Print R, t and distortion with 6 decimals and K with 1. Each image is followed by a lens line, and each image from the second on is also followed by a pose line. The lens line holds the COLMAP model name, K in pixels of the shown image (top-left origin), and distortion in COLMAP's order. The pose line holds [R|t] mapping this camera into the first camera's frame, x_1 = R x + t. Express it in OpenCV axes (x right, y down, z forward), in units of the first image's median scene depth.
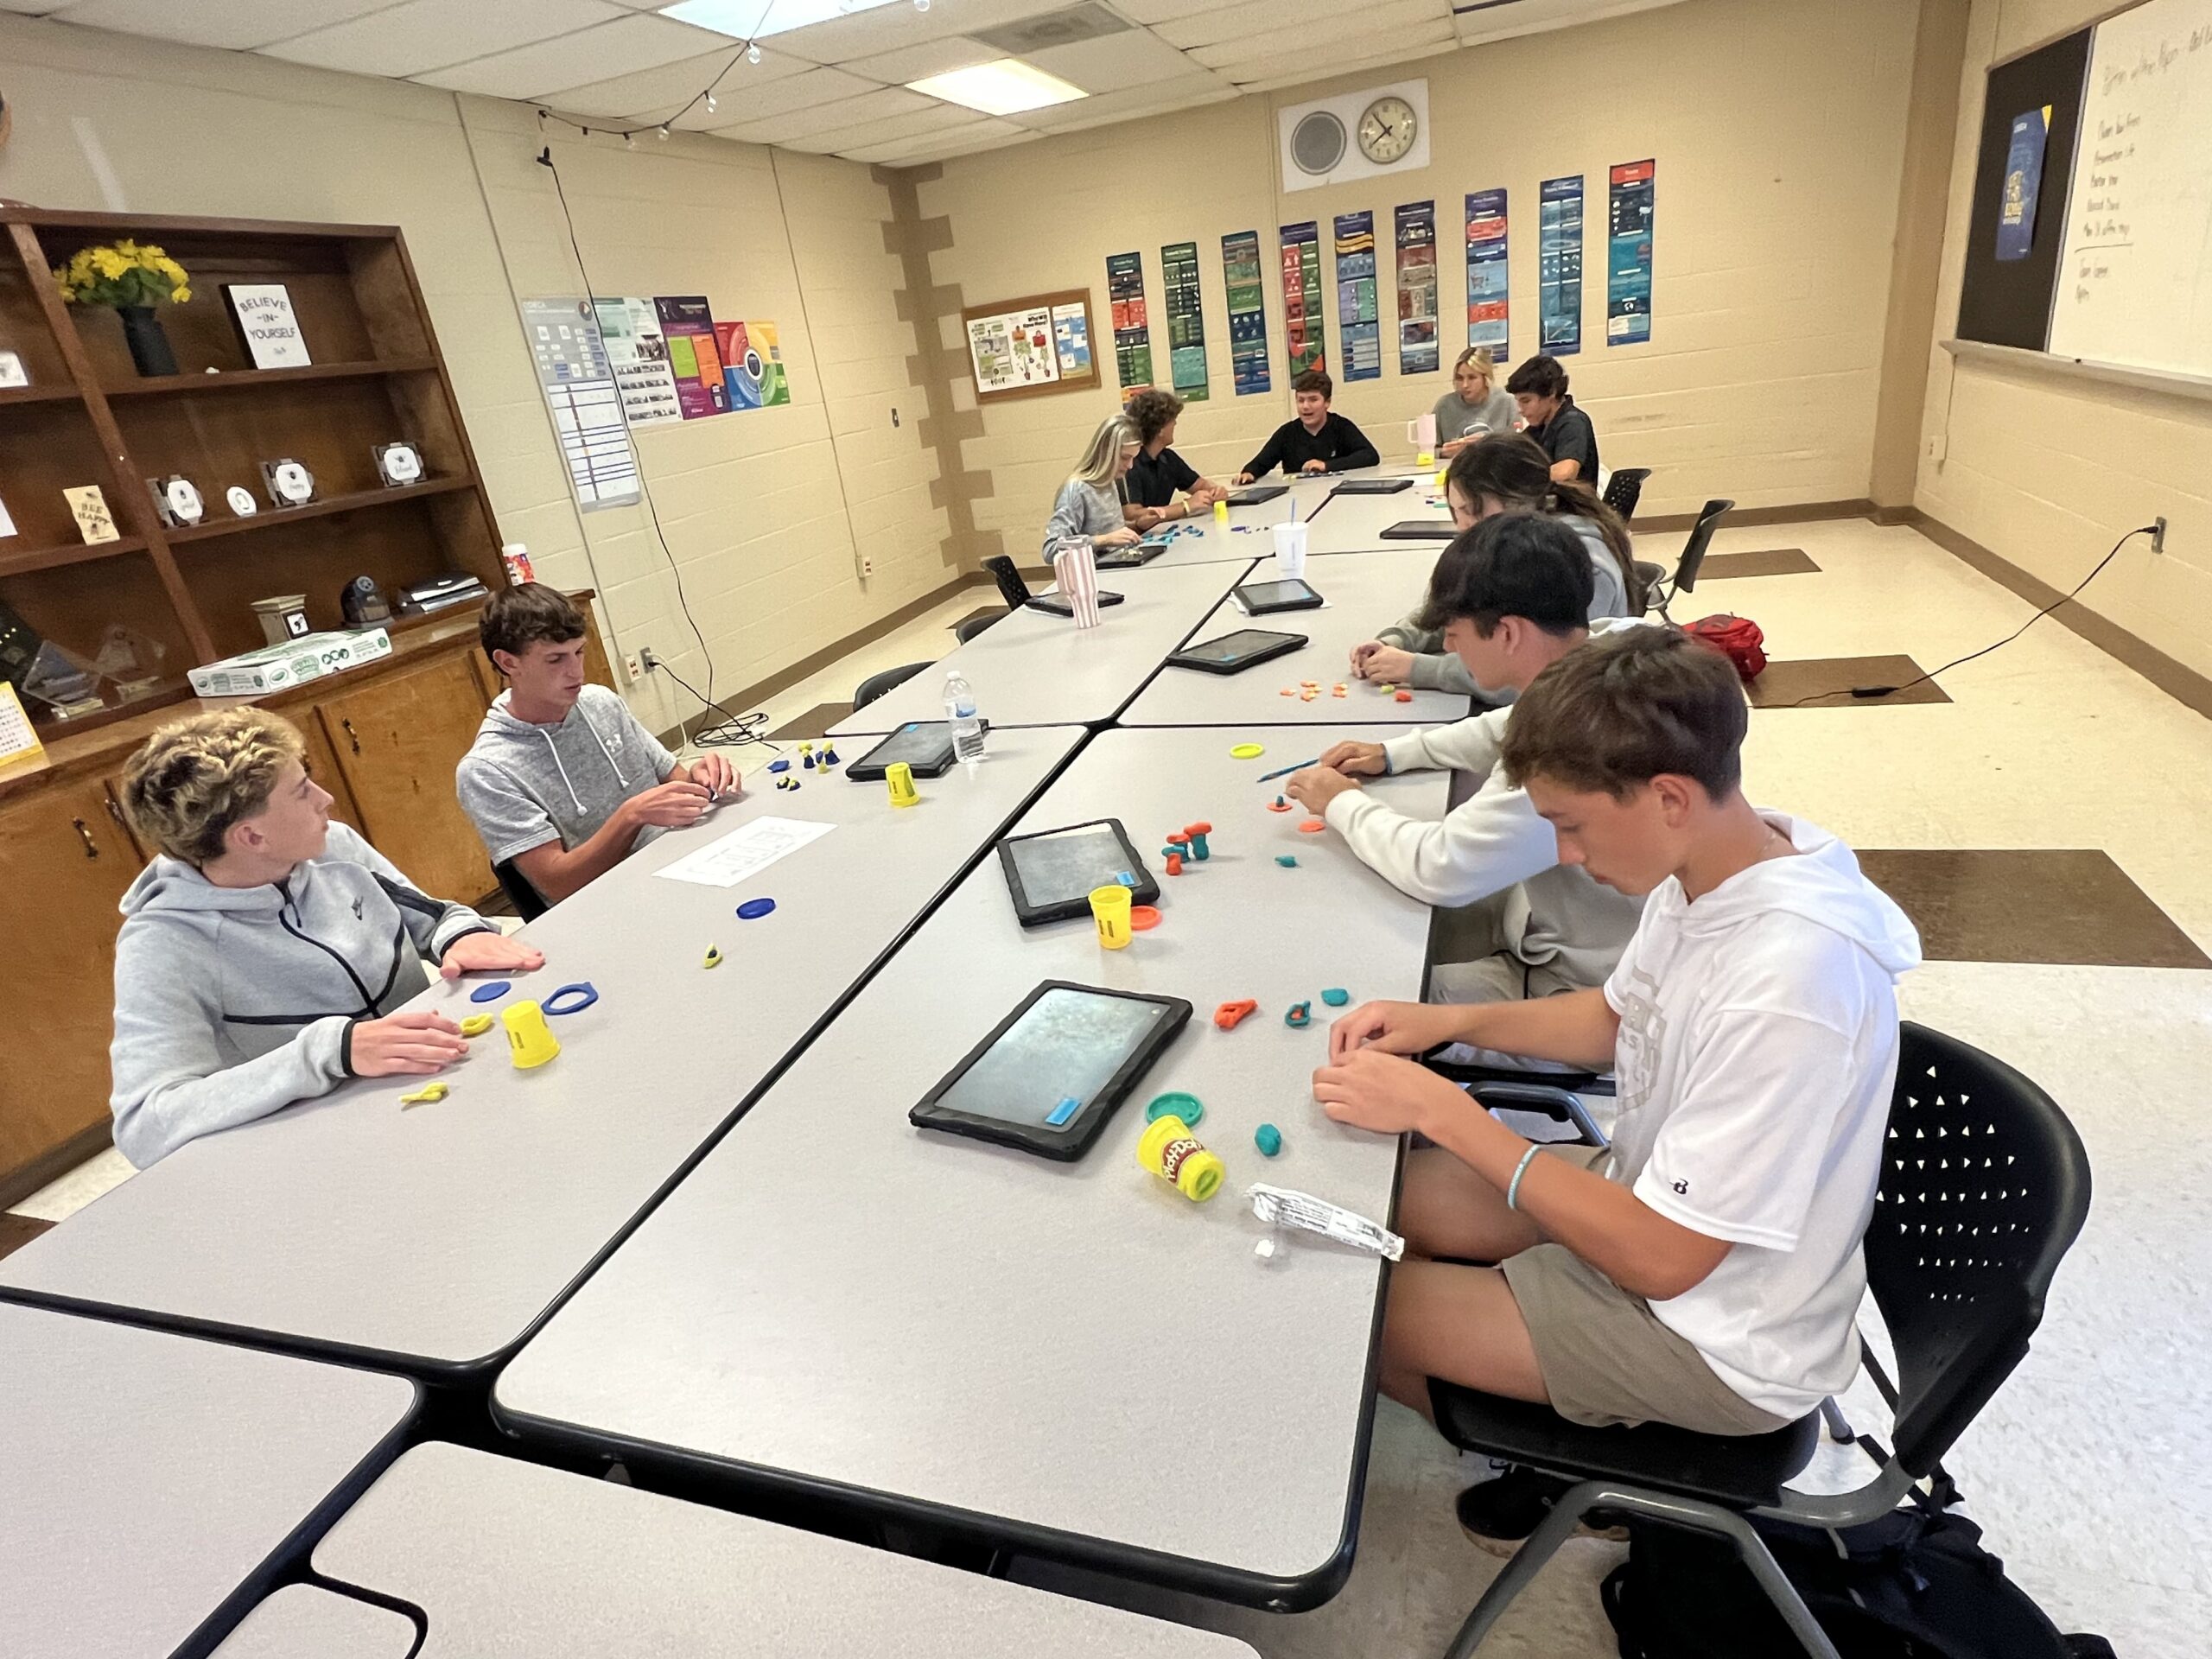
lens RADIAL K [[1186.5, 0, 1097.6], [0, 1186.5, 824.5], [0, 0, 1]] dist [-0.000359, 0.000214]
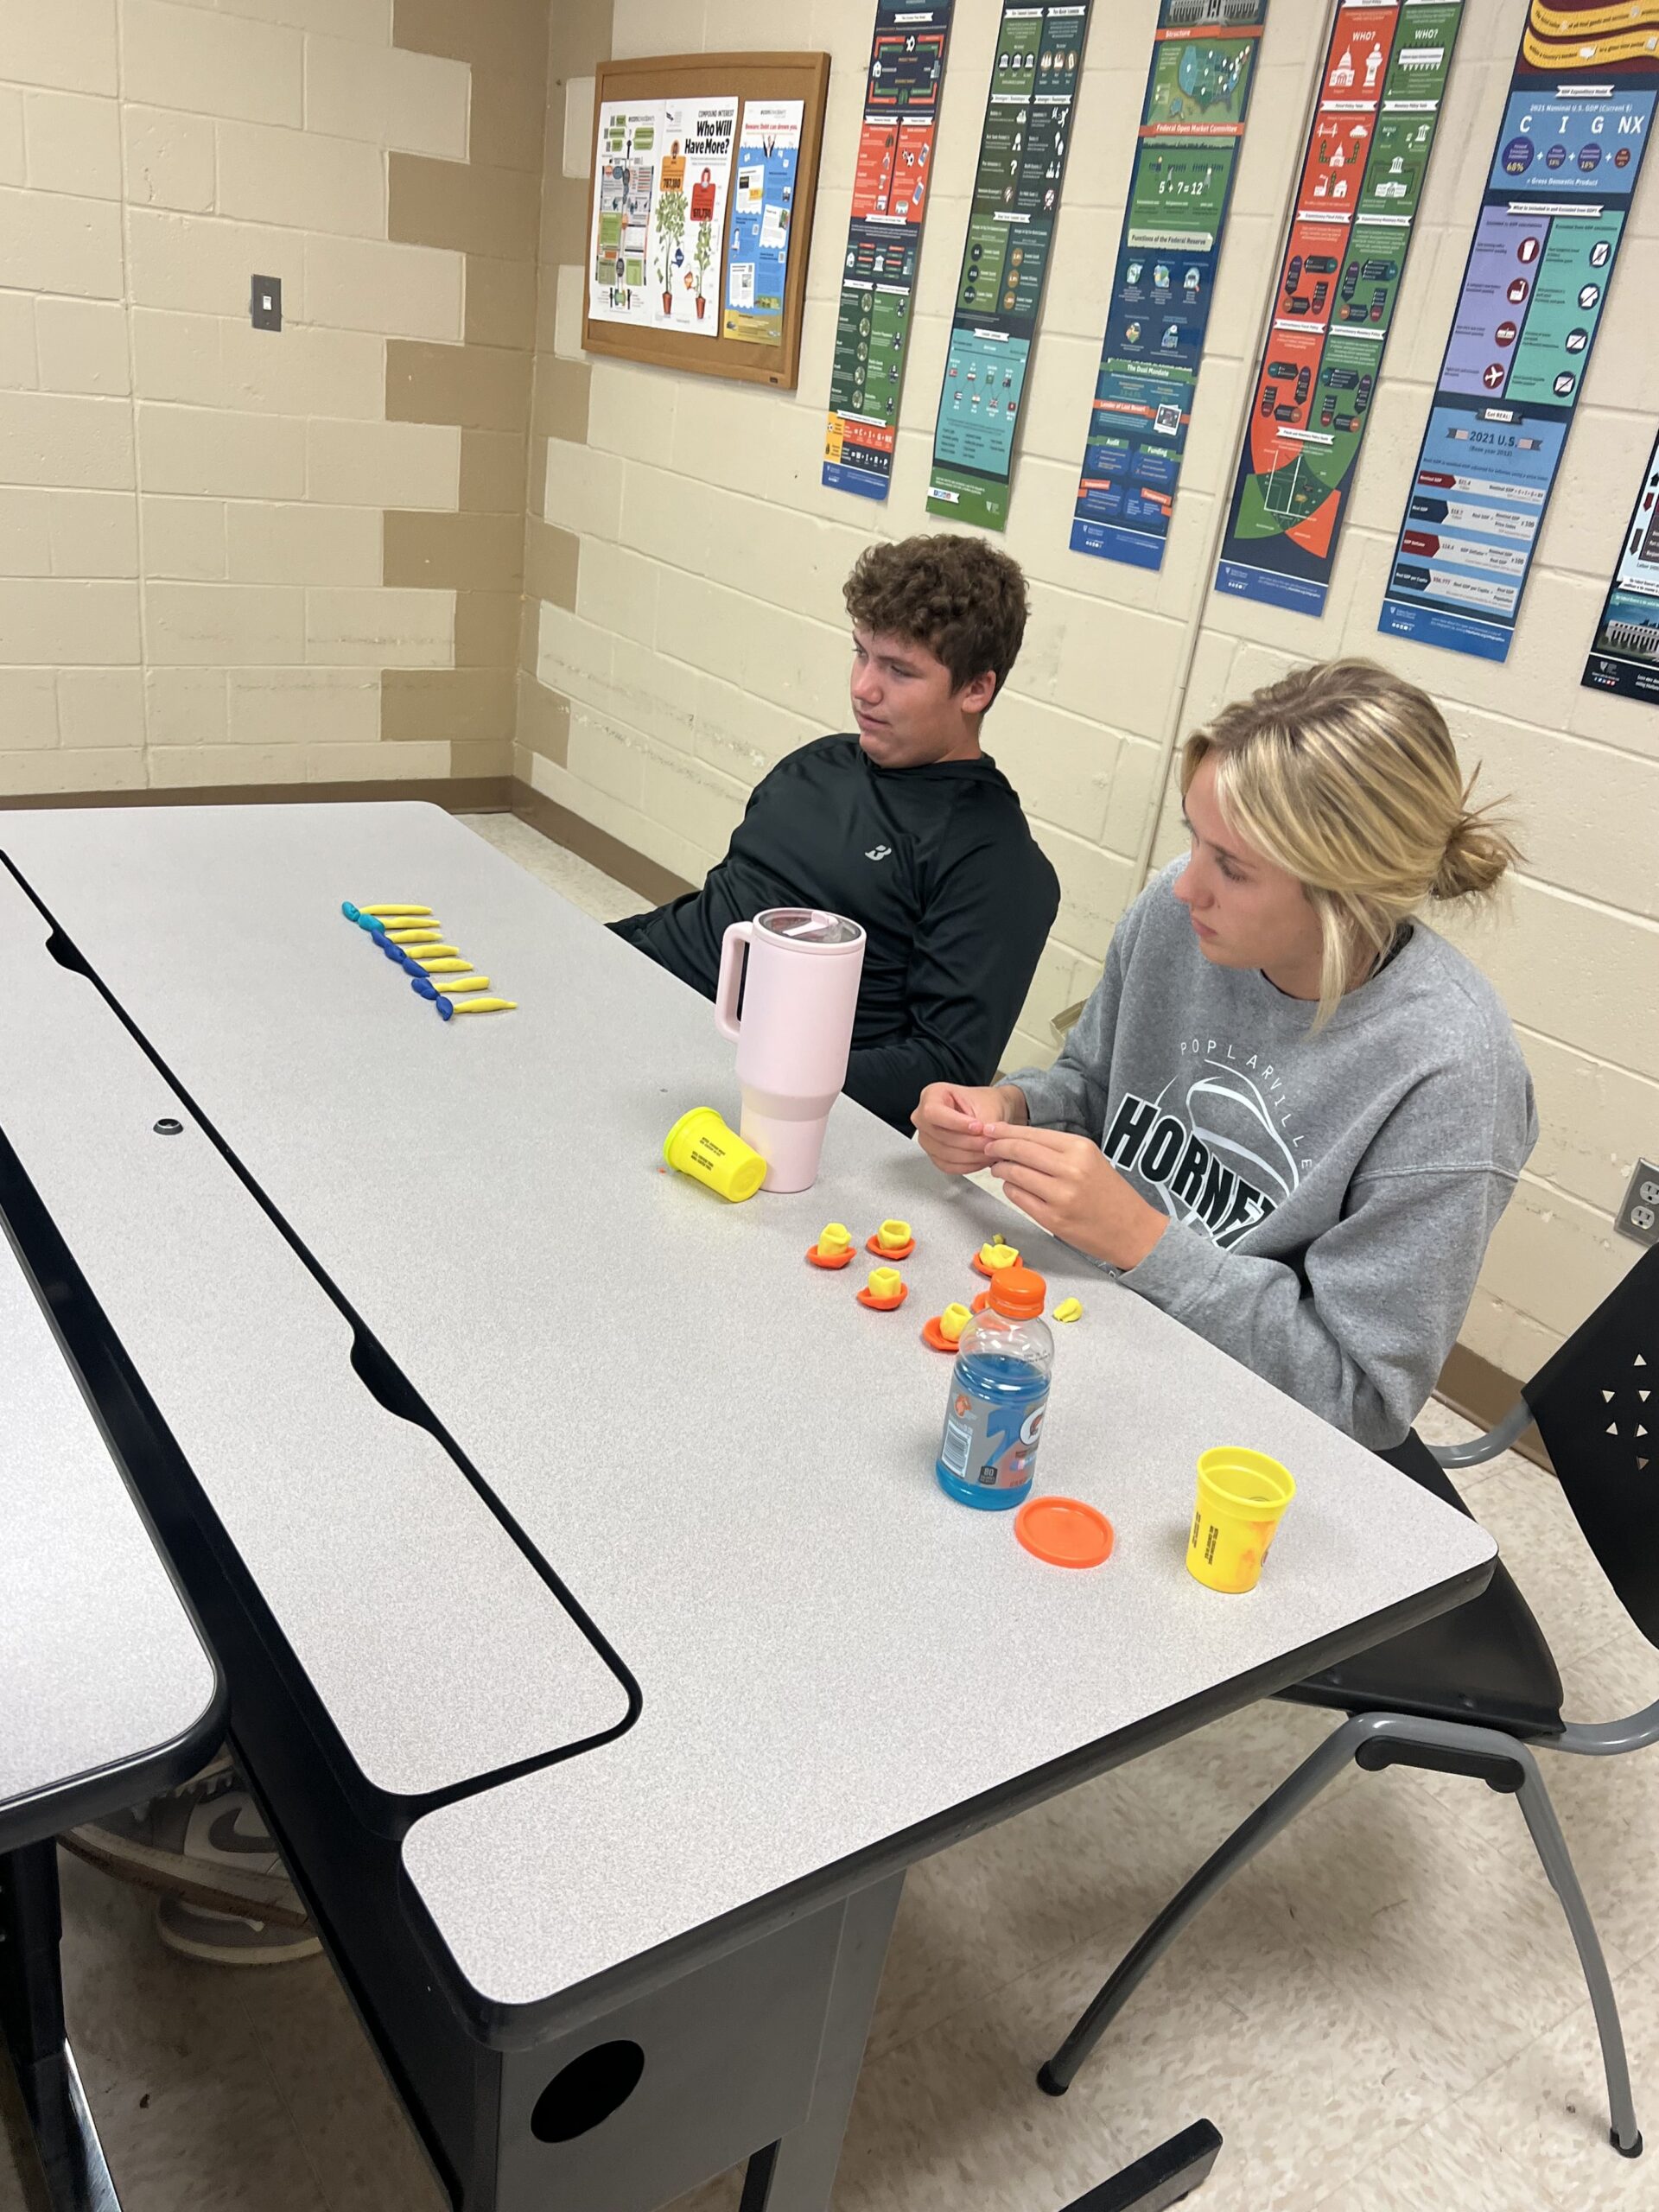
lens RADIAL K [[1777.3, 0, 834.0], [0, 1777.3, 1117.8], [0, 0, 1]] dist [0.018308, -0.002642]
pose [[0.771128, 0.459176, -0.441043, 0.316389], [-0.438463, 0.885273, 0.155053, -0.284581], [0.461640, 0.073815, 0.883991, 0.619245]]
